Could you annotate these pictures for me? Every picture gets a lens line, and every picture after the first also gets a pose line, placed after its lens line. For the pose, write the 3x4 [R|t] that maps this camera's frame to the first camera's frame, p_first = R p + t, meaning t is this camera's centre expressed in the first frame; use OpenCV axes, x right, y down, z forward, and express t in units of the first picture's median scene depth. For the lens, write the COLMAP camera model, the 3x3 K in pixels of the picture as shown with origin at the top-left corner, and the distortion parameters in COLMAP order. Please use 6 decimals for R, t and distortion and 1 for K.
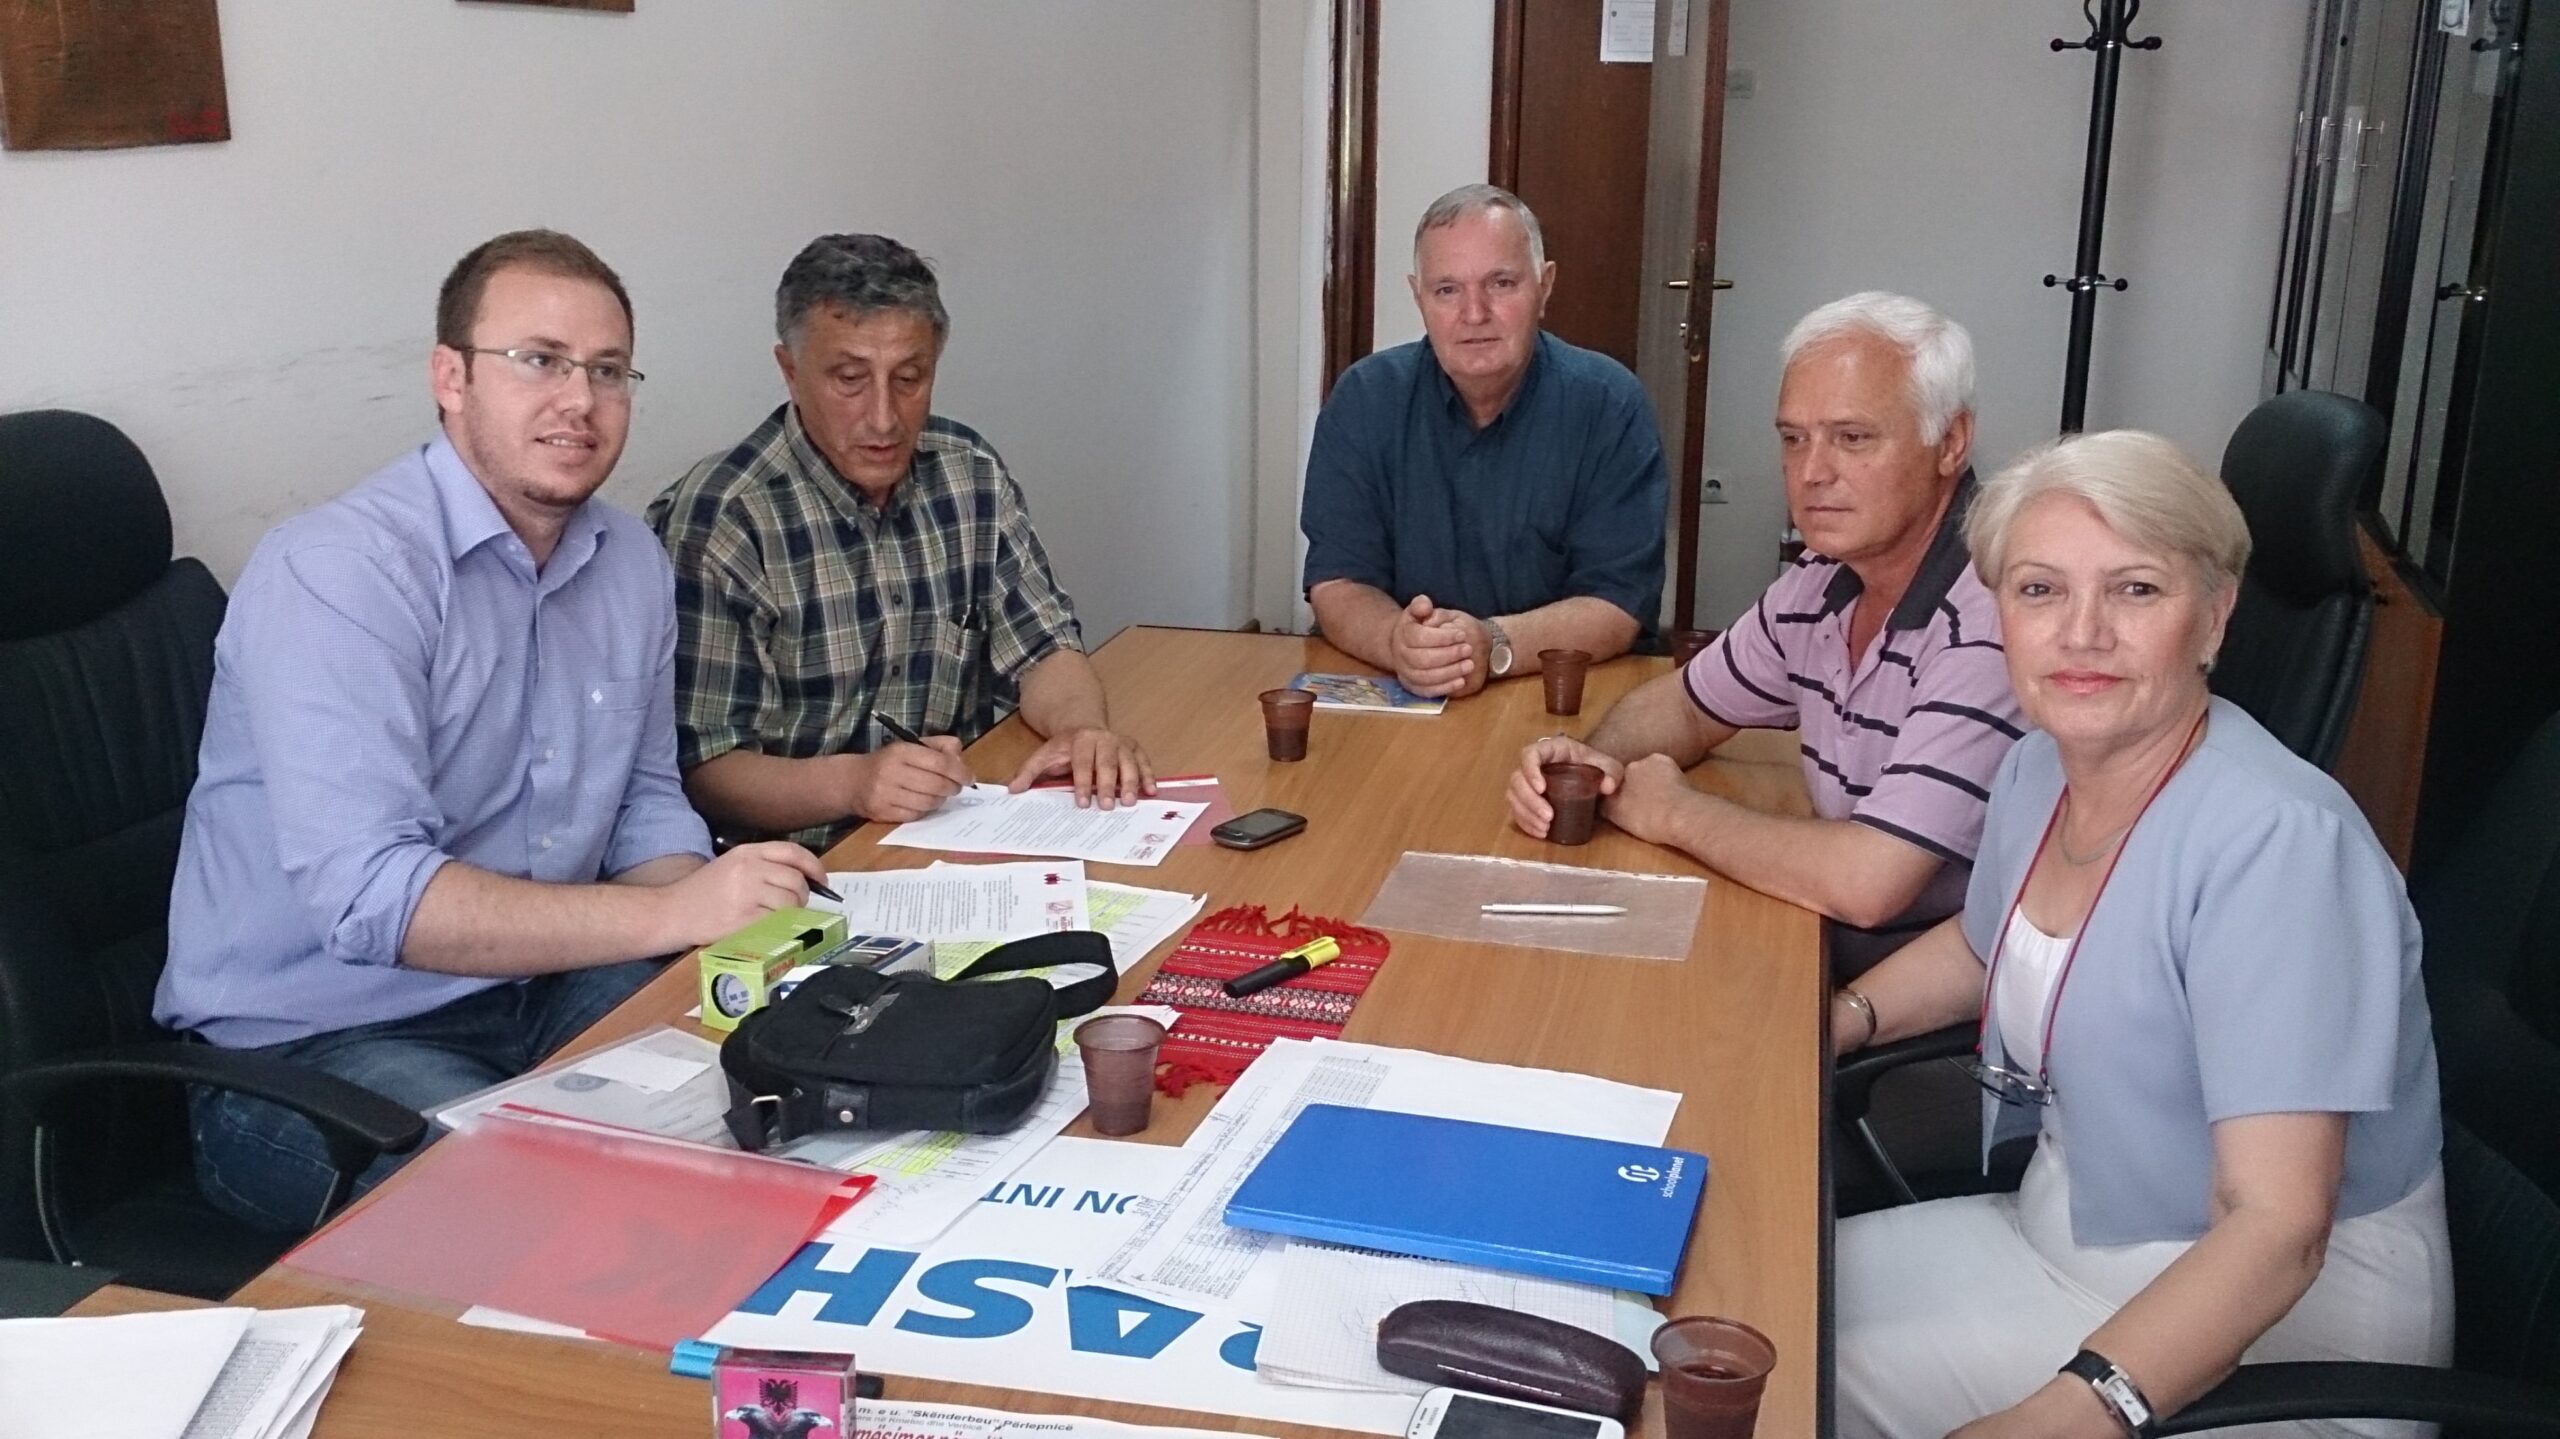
lens RADIAL K [[2081.9, 0, 1280.0], [0, 2081.9, 719.5], [0, 0, 1]] dist [-0.004549, -0.008567]
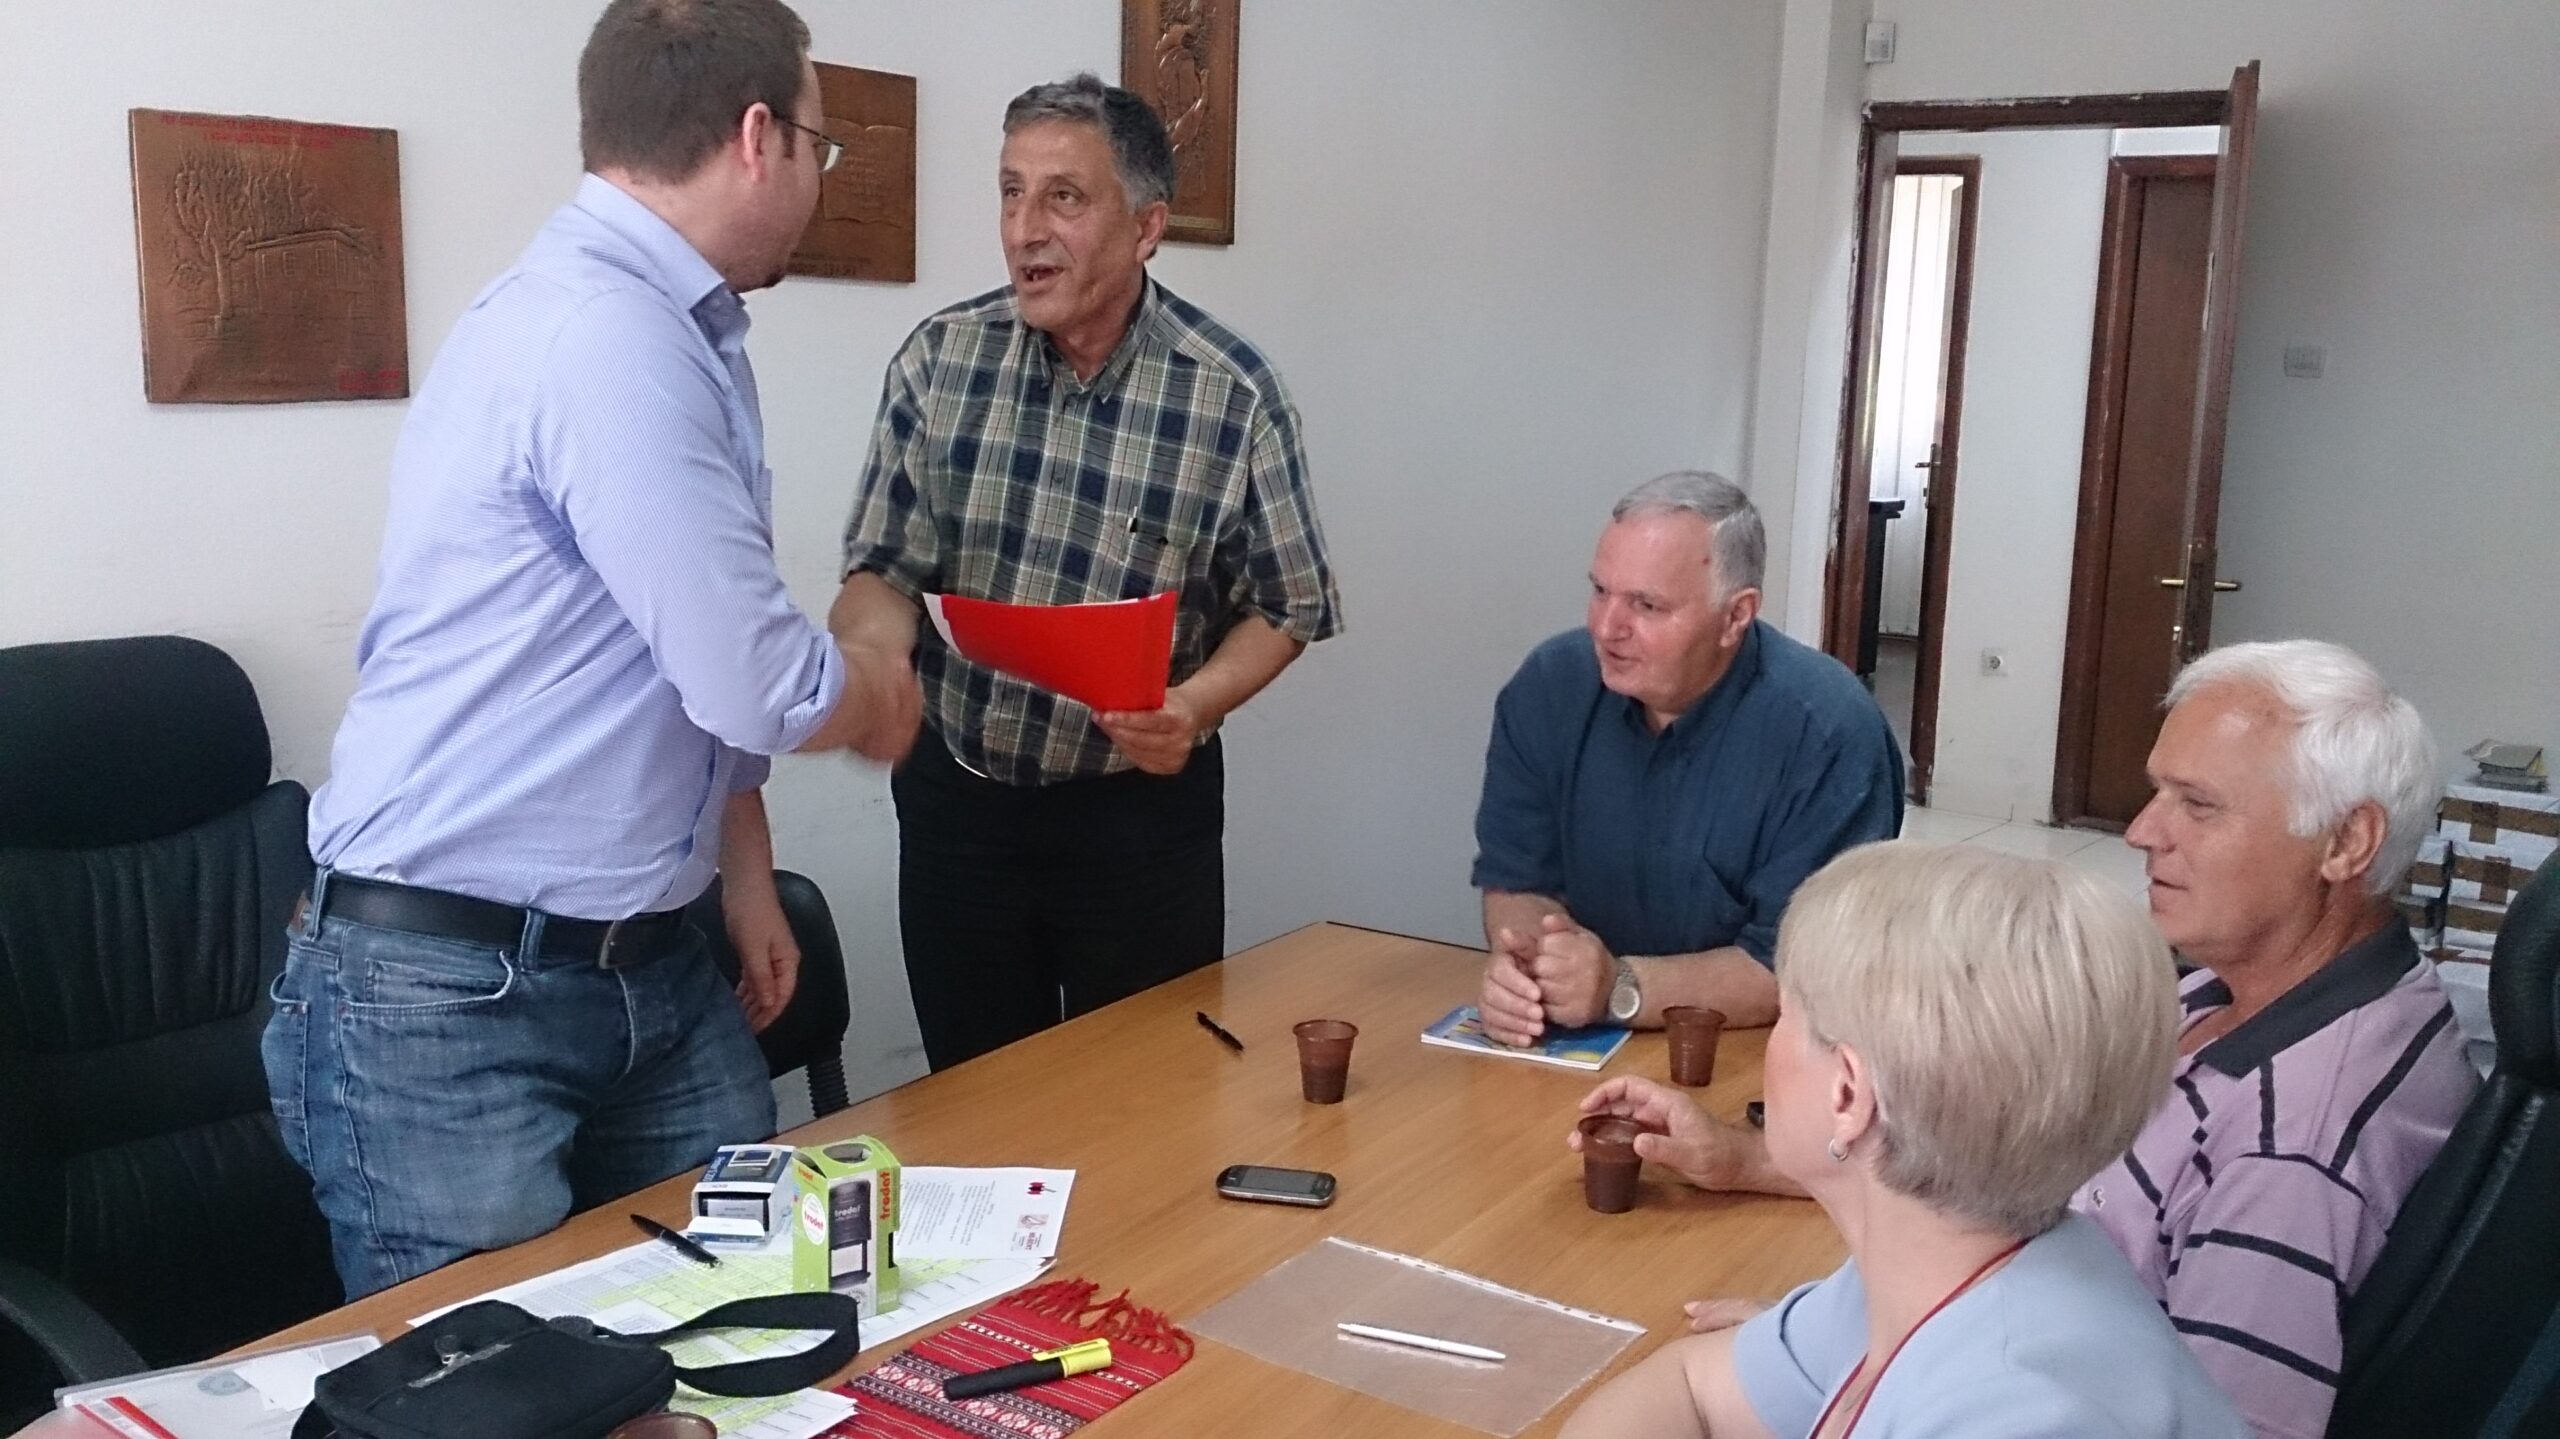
lens RADIAL K [[2081.9, 0, 1280.0], [0, 2081.9, 719.5], [0, 0, 1]] dist [-0.004549, -0.008567]
pose [[0.950564, 0.070680, -0.302378, 0.287719], [-0.105449, 0.989360, -0.100232, -0.060141], [0.292076, 0.127163, 0.947904, 0.154767]]
